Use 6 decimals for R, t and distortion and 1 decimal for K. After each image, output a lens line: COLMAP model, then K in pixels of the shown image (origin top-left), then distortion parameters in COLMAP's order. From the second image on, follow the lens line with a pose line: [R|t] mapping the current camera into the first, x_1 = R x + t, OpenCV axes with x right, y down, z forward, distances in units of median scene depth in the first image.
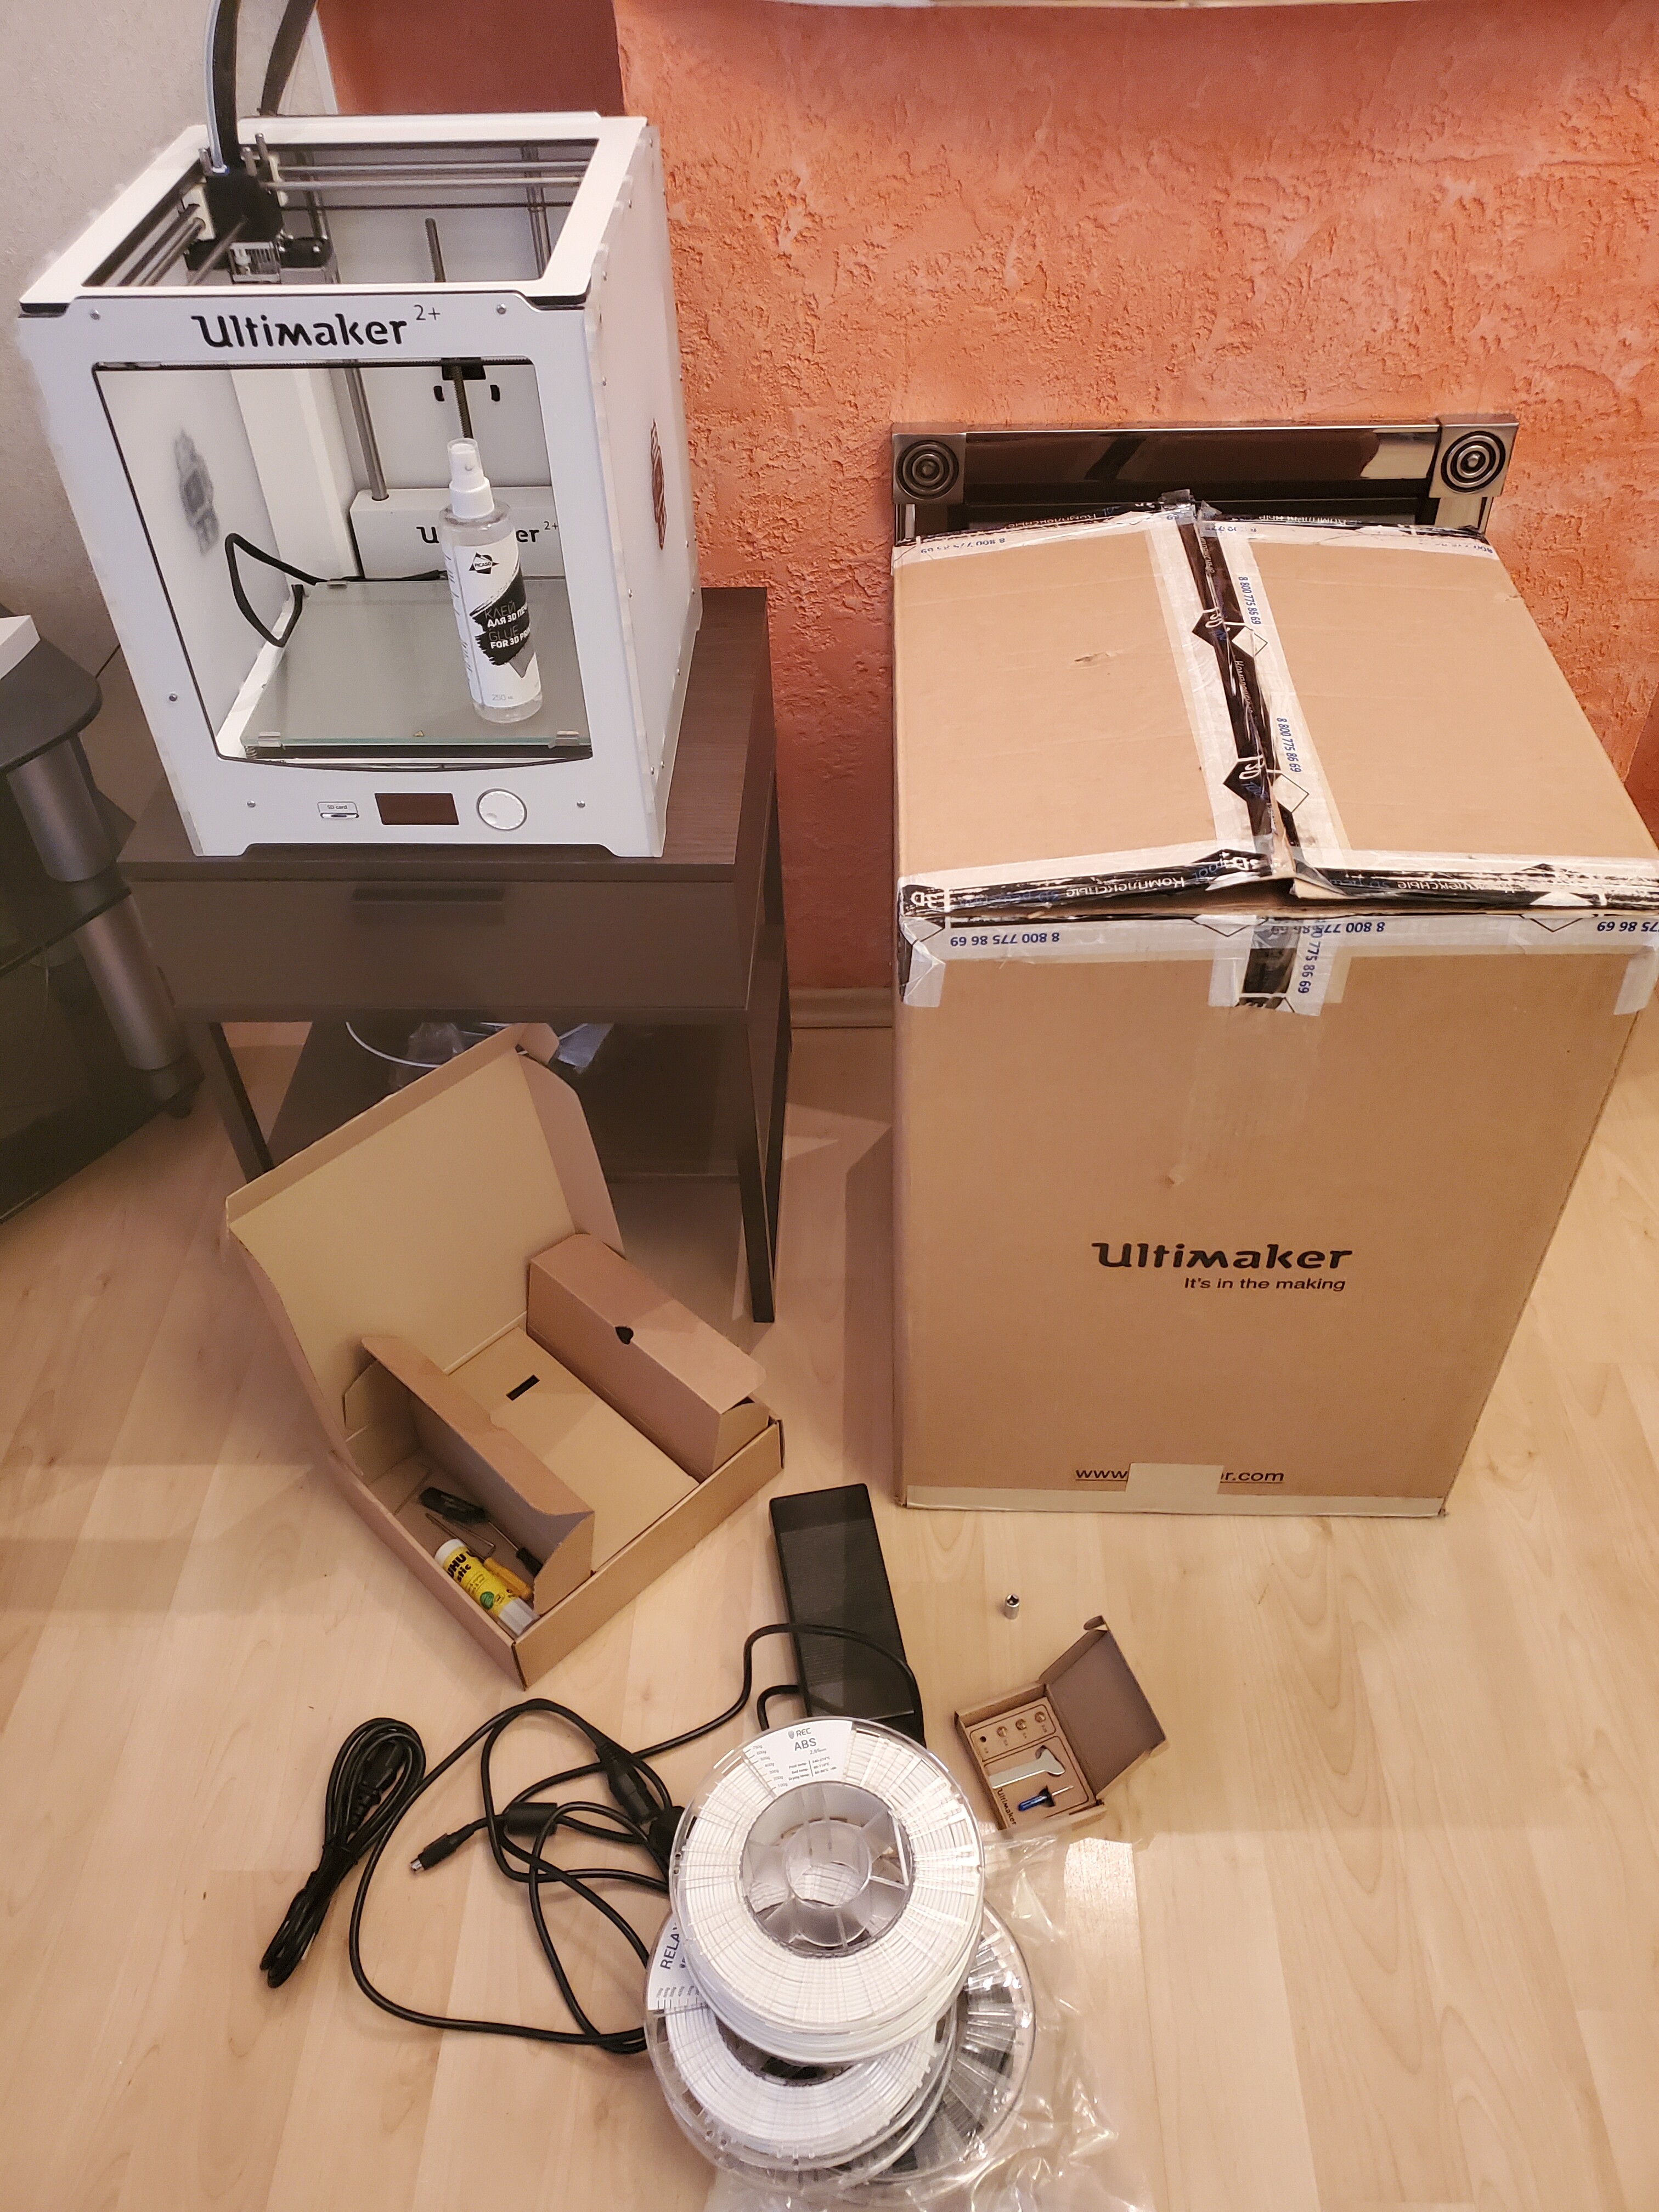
lens RADIAL K [[1747.1, 0, 829.5], [0, 1747.1, 1106.0], [0, 0, 1]] dist [0.007205, 0.006759]
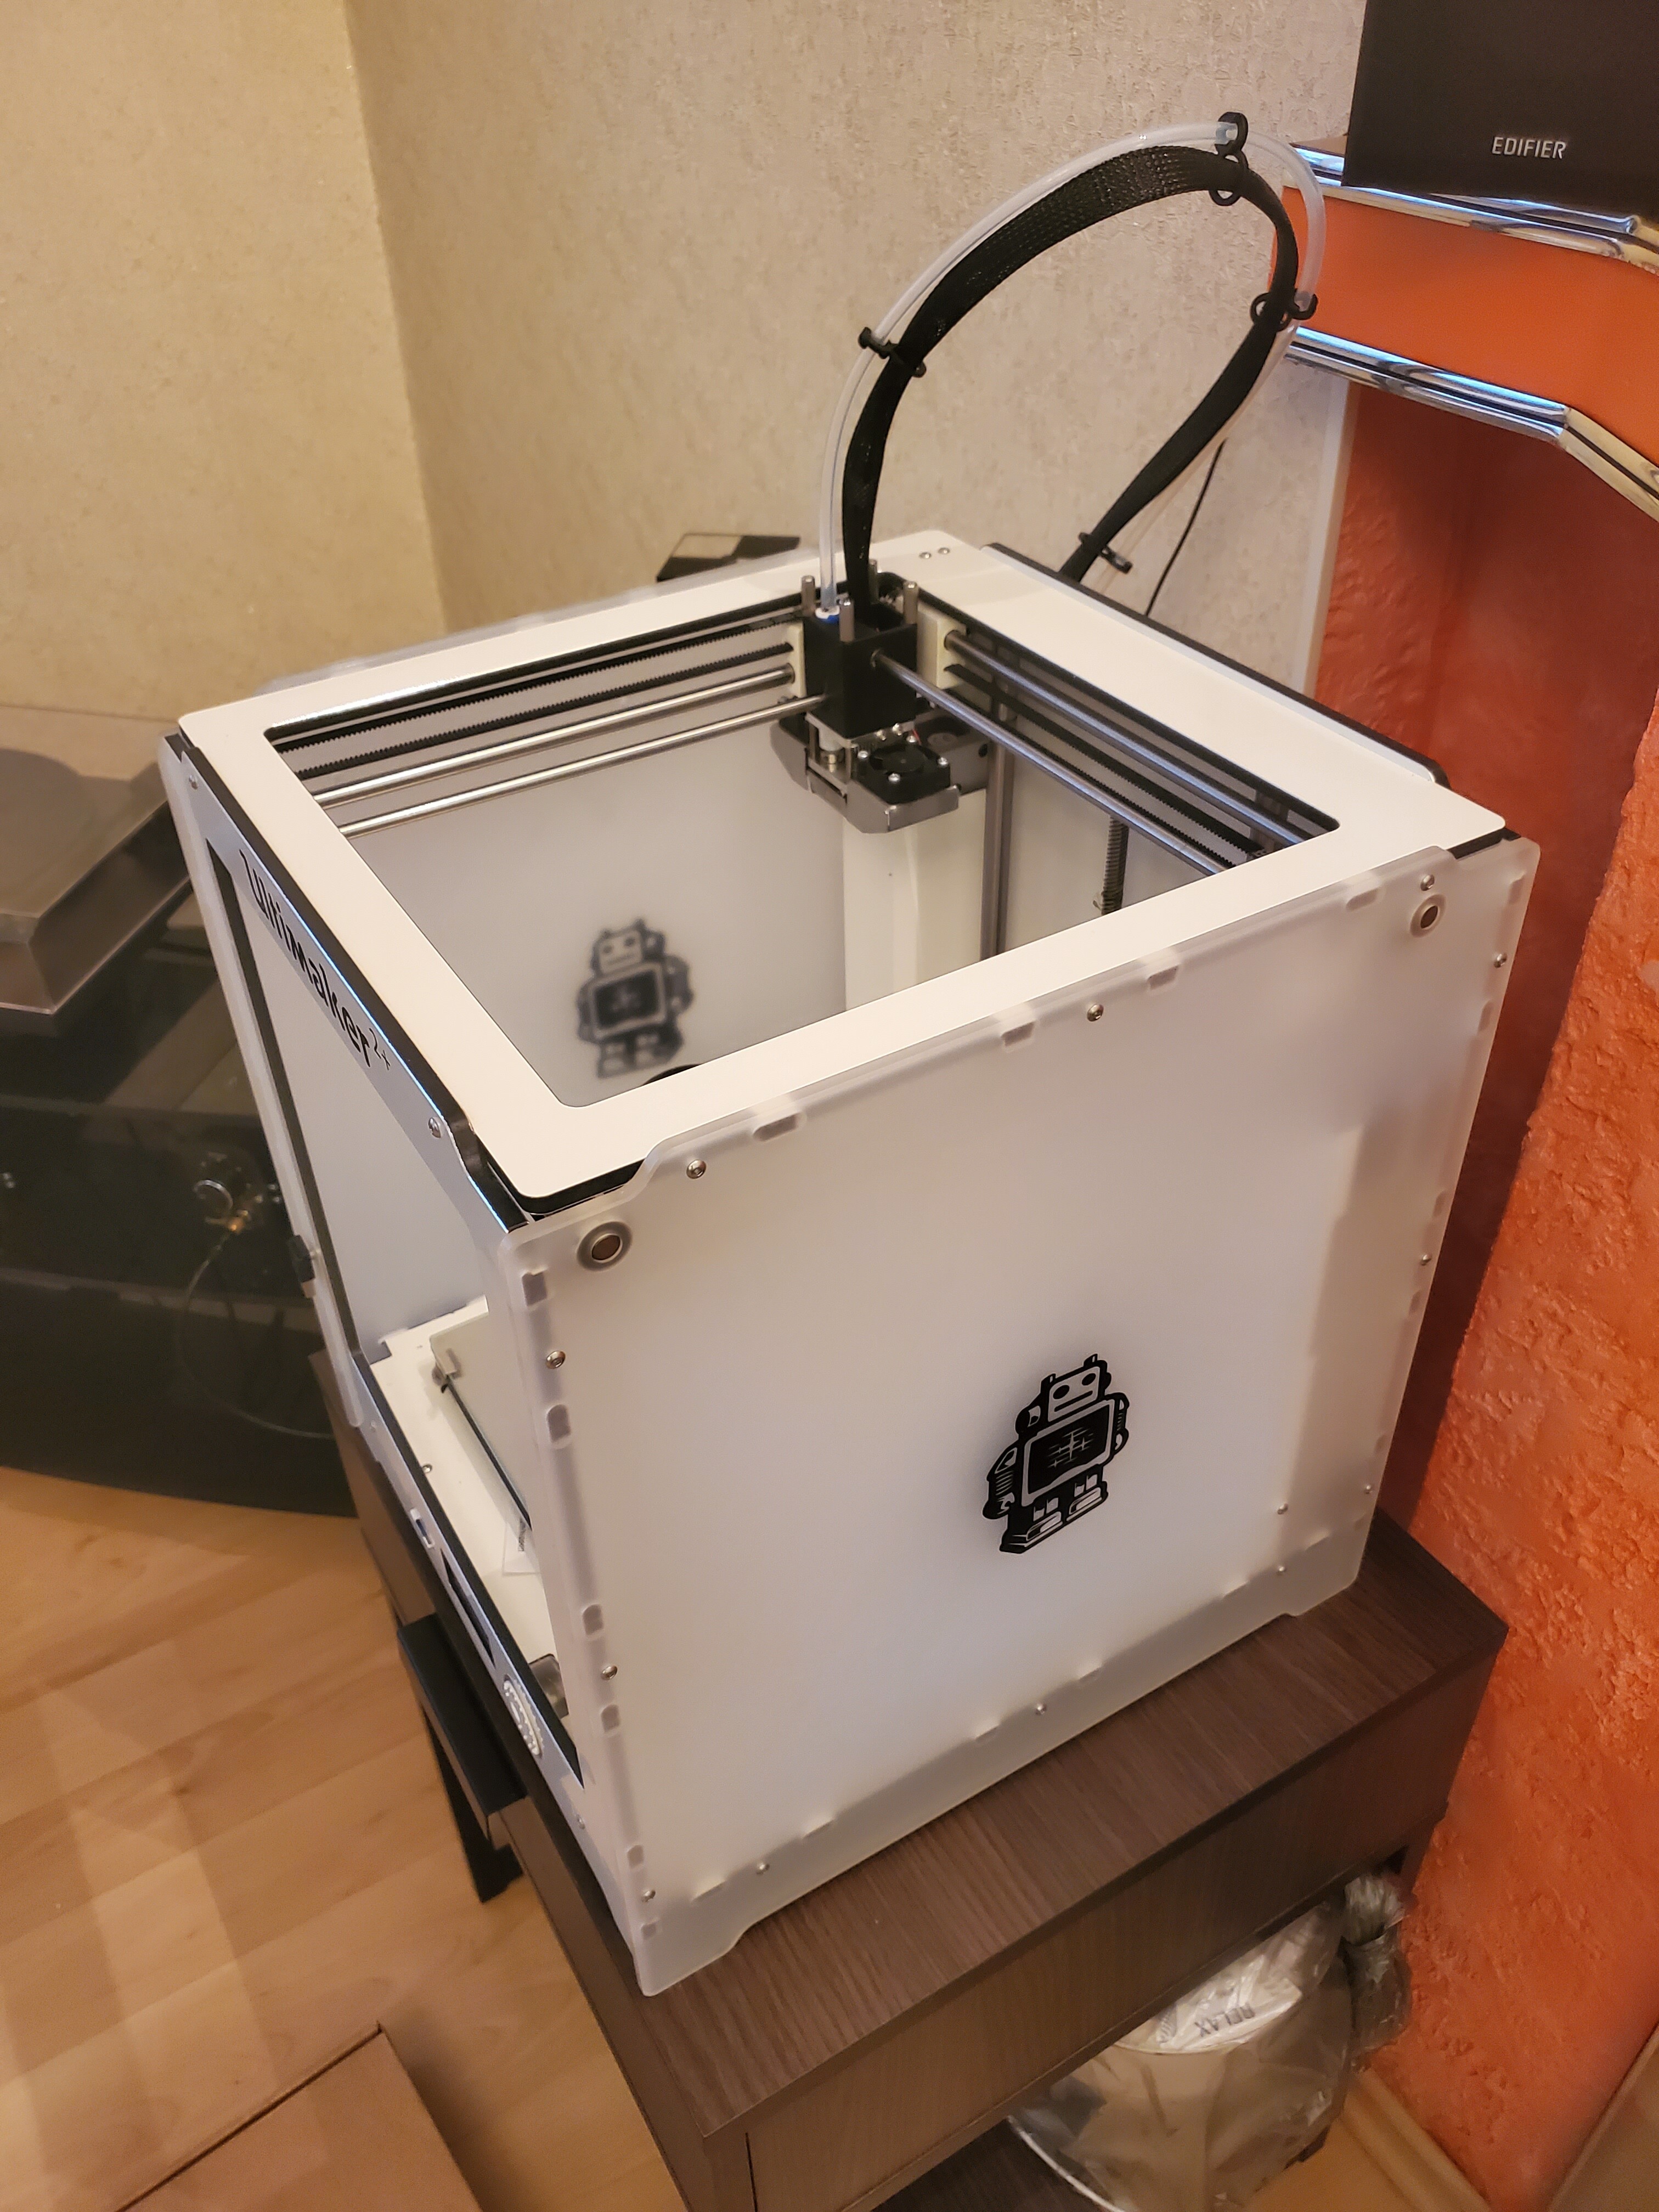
lens RADIAL K [[1747.1, 0, 829.5], [0, 1747.1, 1106.0], [0, 0, 1]] dist [0.007205, 0.006759]
pose [[0.536863, 0.527742, -0.658229, 0.119761], [-0.577081, 0.798840, 0.169801, -0.421743], [0.615431, 0.288691, 0.733418, 0.509373]]
